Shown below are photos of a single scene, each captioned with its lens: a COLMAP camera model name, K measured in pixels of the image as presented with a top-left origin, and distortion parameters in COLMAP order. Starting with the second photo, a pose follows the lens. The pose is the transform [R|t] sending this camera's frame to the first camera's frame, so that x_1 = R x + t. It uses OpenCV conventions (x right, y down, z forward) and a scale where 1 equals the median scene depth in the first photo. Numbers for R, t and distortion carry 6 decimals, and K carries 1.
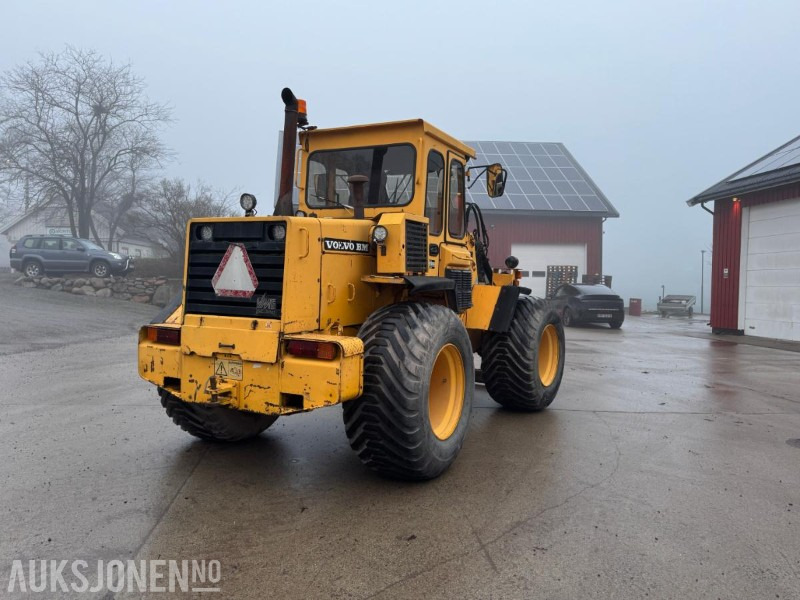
lens RADIAL K [[579.8, 0, 403.3], [0, 579.8, 294.2], [0, 0, 1]] dist [0.116241, -0.163644]
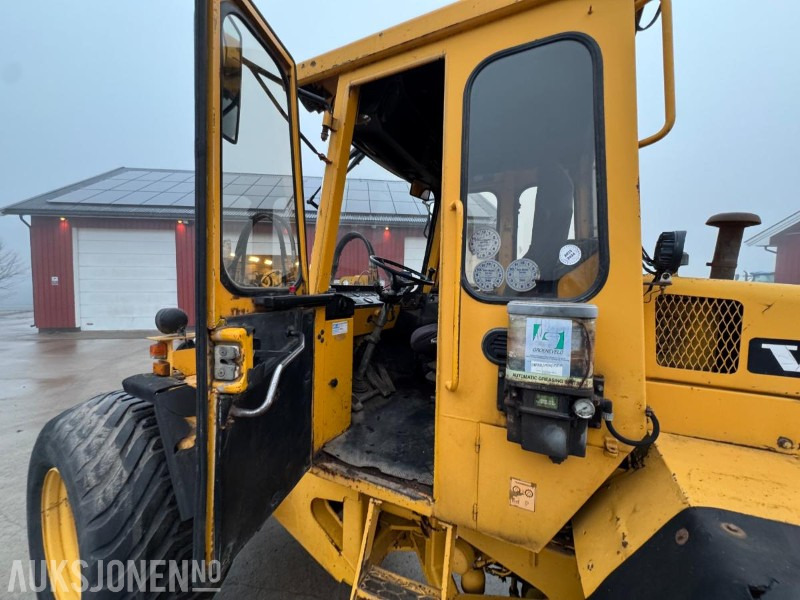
lens RADIAL K [[315.4, 0, 396.5], [0, 315.4, 299.4], [0, 0, 1]] dist [-0.001852, -0.000130]
pose [[-0.005684, -0.068481, 0.997636, -0.396114], [0.008968, 0.997609, 0.068530, -0.175883], [-0.999944, 0.009336, -0.005056, 1.621821]]
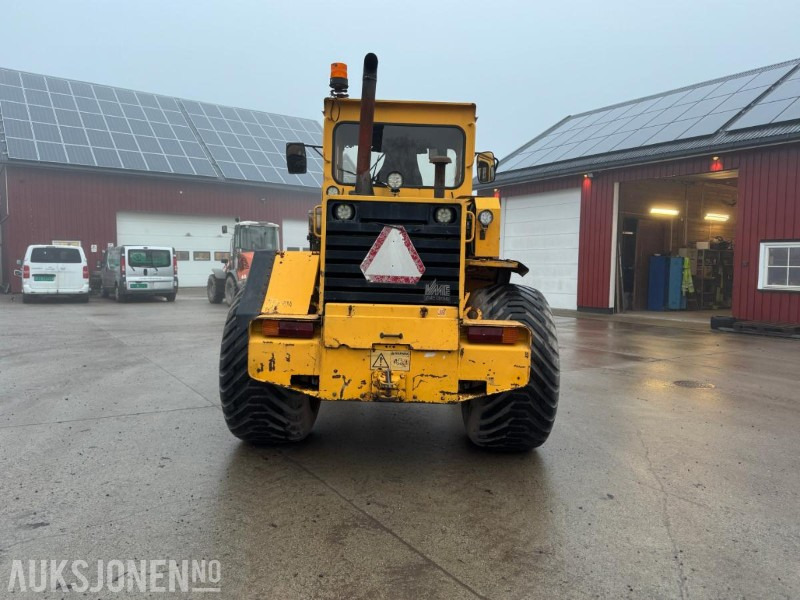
lens RADIAL K [[573.2, 0, 406.4], [0, 573.2, 301.2], [0, 0, 1]] dist [0.173637, -0.335290]
pose [[0.883758, -0.031445, 0.466887, -0.694616], [0.004904, 0.998307, 0.057953, -0.019627], [-0.467919, -0.048926, 0.882416, 0.180485]]
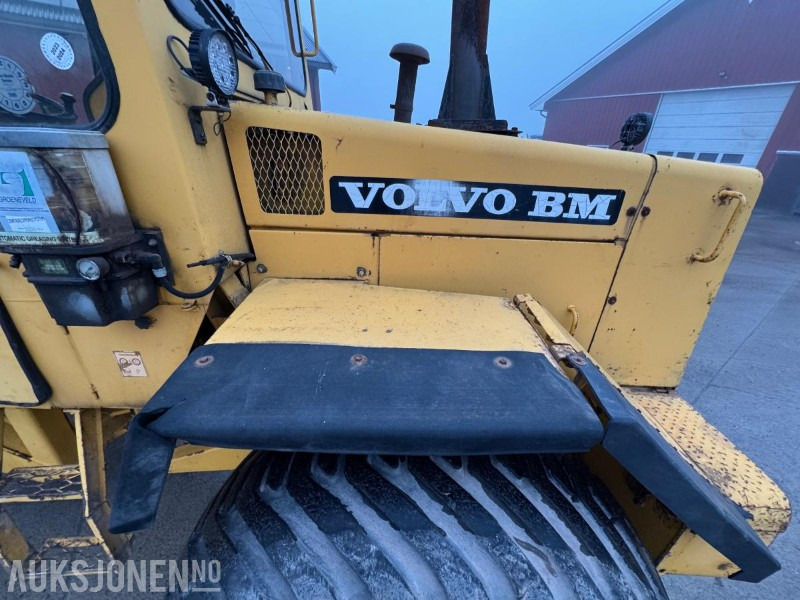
lens RADIAL K [[317.8, 0, 400.0], [0, 317.8, 300.0], [0, 0, 1]] dist [0.001354, -0.002279]
pose [[-0.454348, -0.415450, 0.788016, -0.414572], [-0.018181, 0.888732, 0.458066, -0.156657], [-0.890639, 0.193795, -0.411347, 1.426719]]
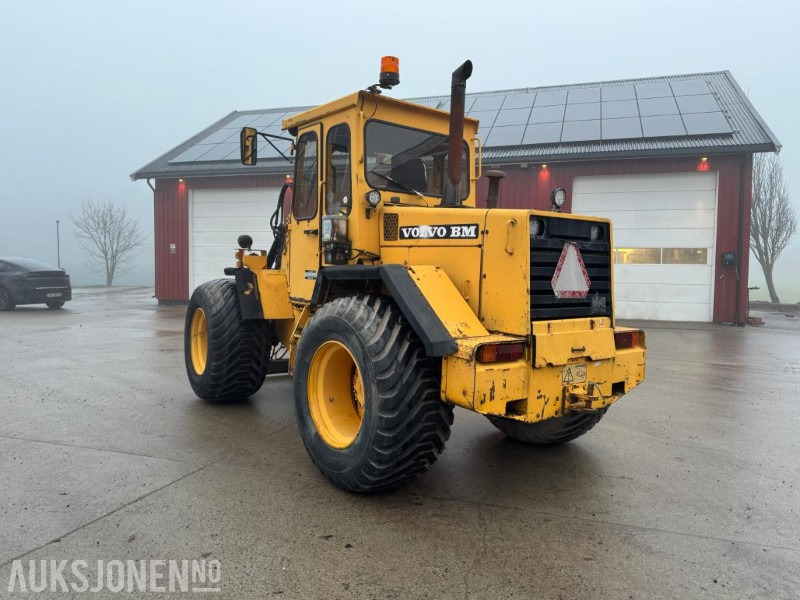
lens RADIAL K [[579.8, 0, 403.3], [0, 579.8, 294.2], [0, 0, 1]] dist [0.116241, -0.163644]
pose [[0.416633, -0.061659, 0.906981, -1.262583], [0.013165, 0.998002, 0.061799, -0.064051], [-0.908979, -0.013807, 0.416613, 0.848359]]
